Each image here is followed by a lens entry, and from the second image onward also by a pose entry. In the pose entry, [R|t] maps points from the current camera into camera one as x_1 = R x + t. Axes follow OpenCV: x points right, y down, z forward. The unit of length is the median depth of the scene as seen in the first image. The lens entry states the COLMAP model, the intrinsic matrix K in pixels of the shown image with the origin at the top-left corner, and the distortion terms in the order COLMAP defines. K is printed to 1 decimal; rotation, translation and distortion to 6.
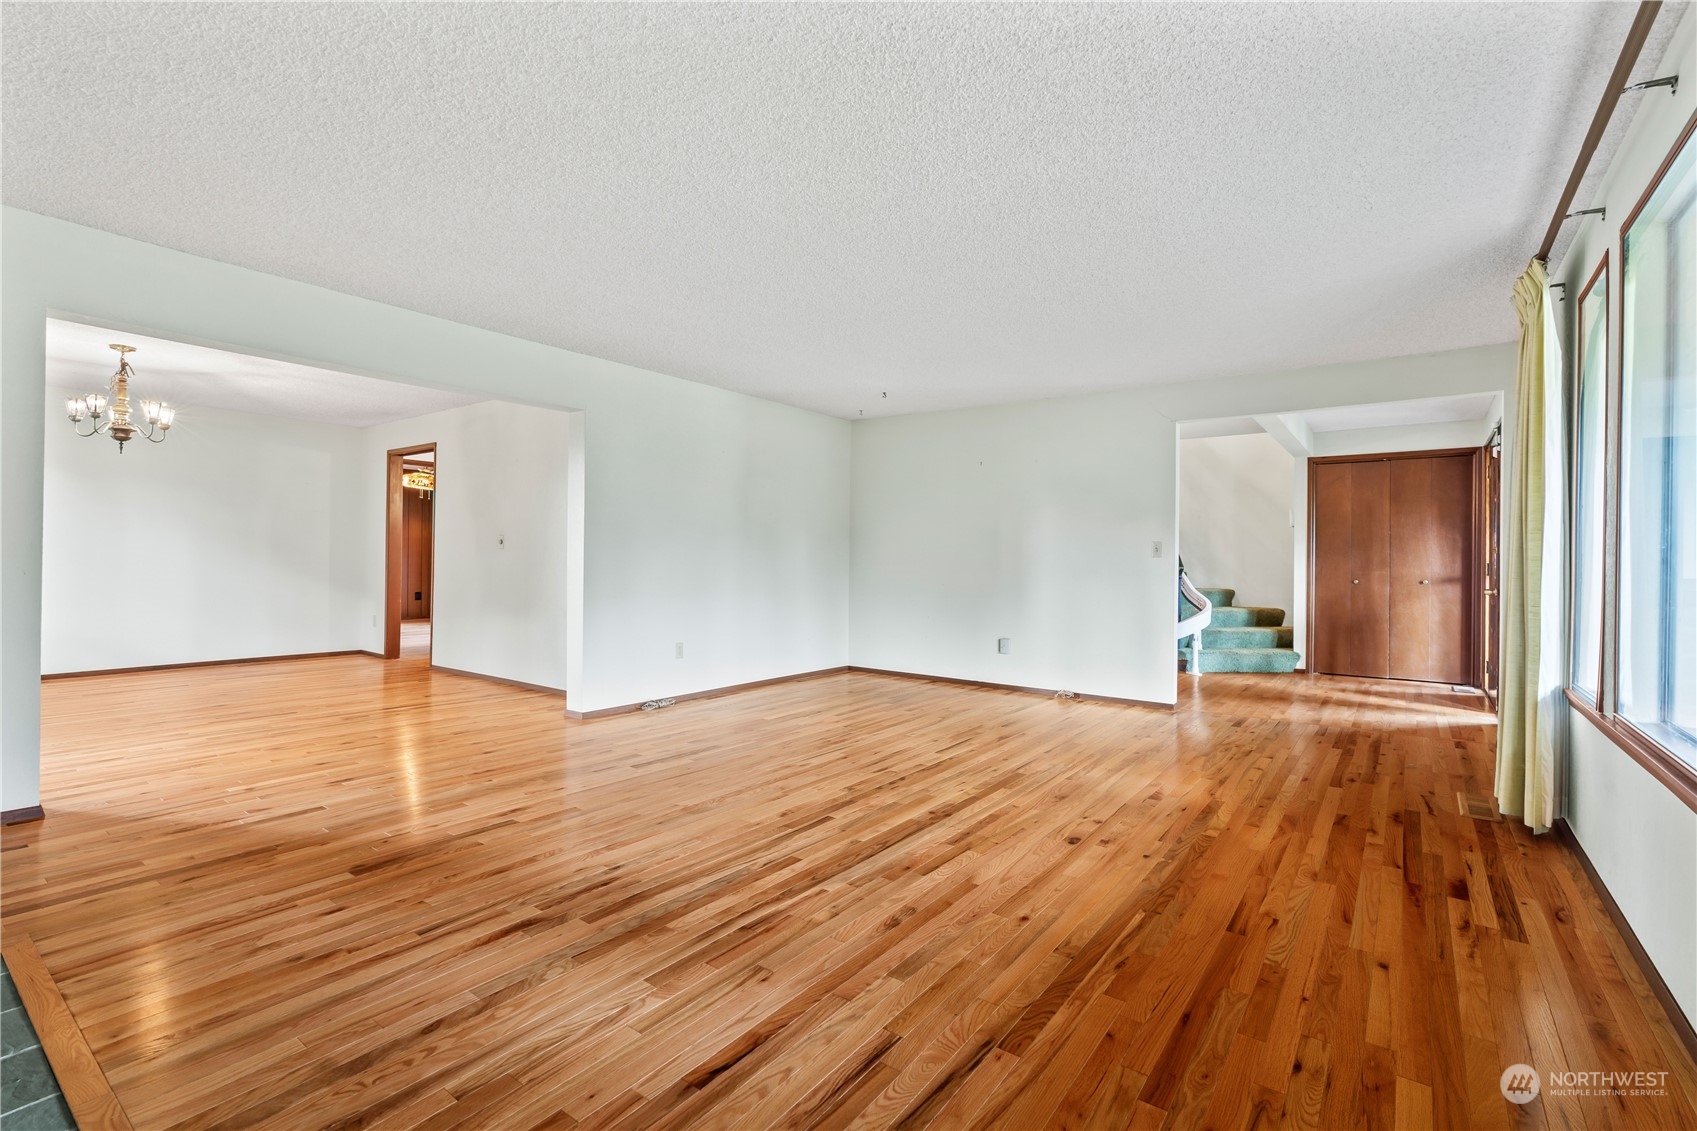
lens RADIAL K [[775.3, 0, 847.8], [0, 775.3, 562.0], [0, 0, 1]] dist [-0.001903, -0.000044]
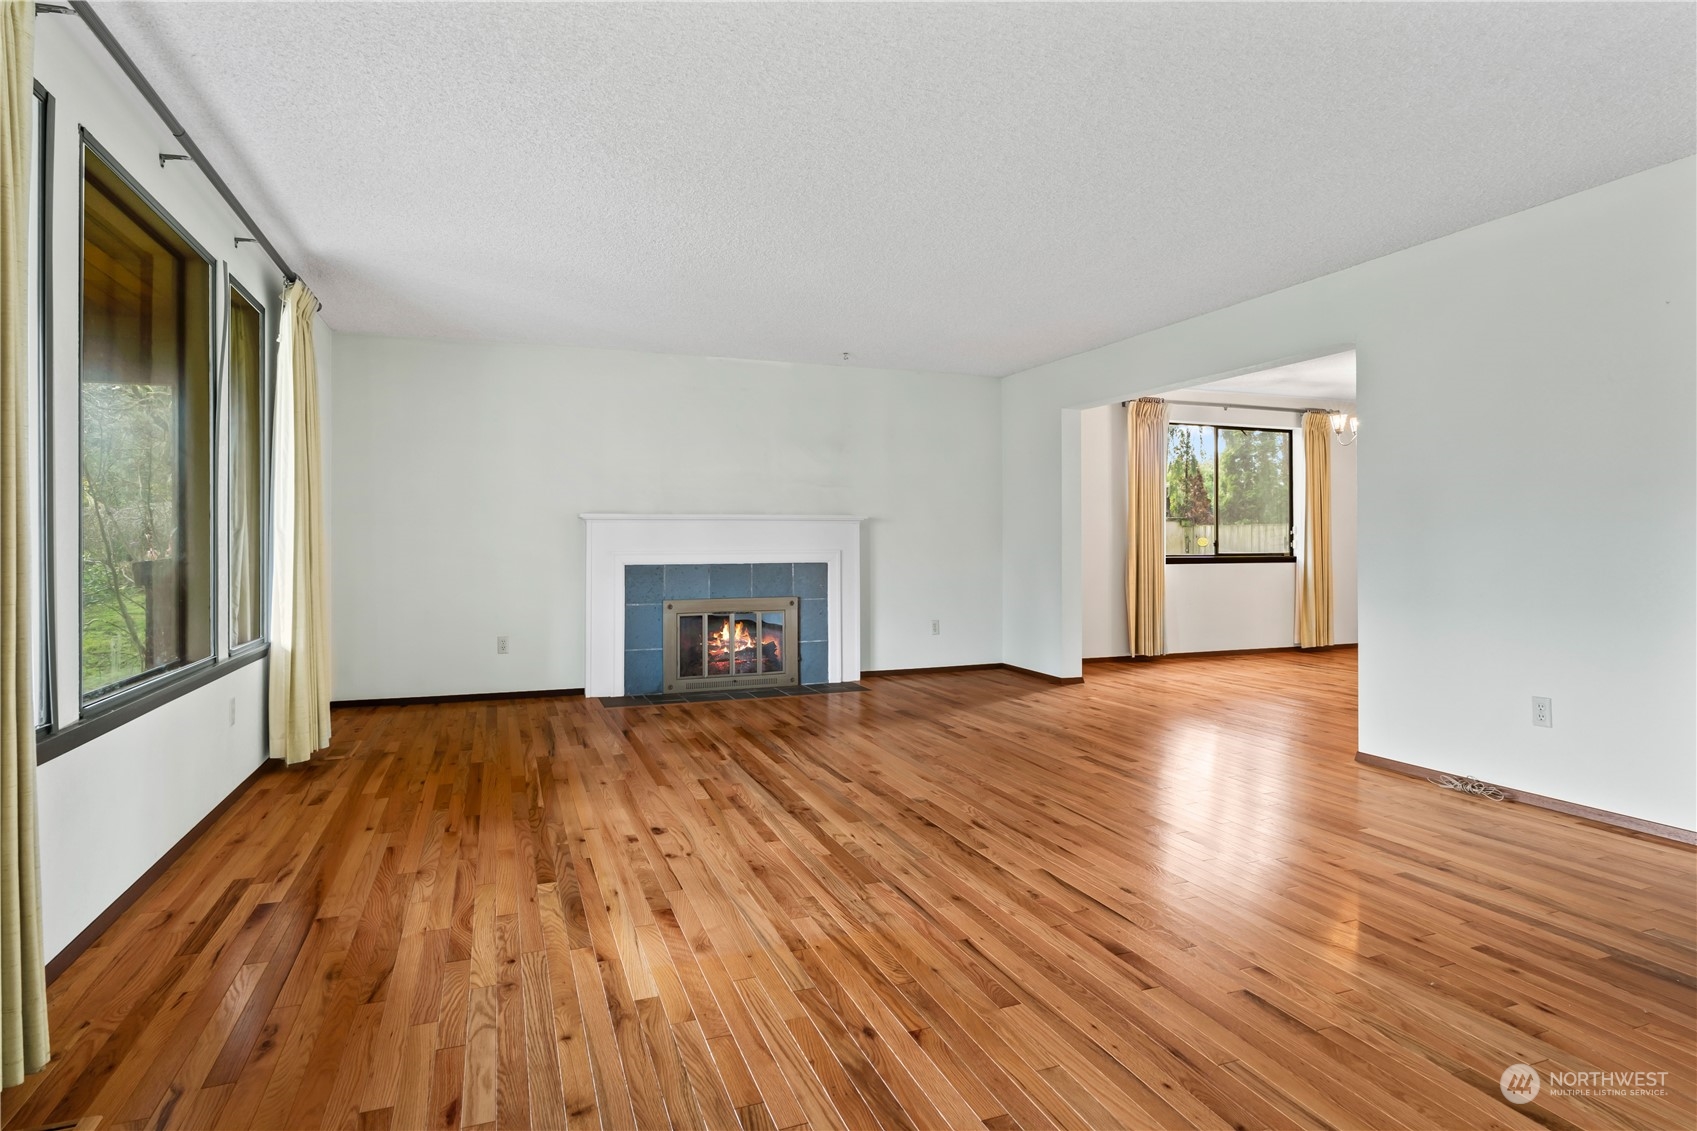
lens RADIAL K [[916.6, 0, 850.1], [0, 916.6, 555.7], [0, 0, 1]] dist [0.000230, -0.000061]
pose [[-0.545233, -0.000029, -0.838284, 1.083323], [-0.008075, 0.999954, 0.005217, 0.012829], [0.838245, 0.009614, -0.545208, 1.769800]]
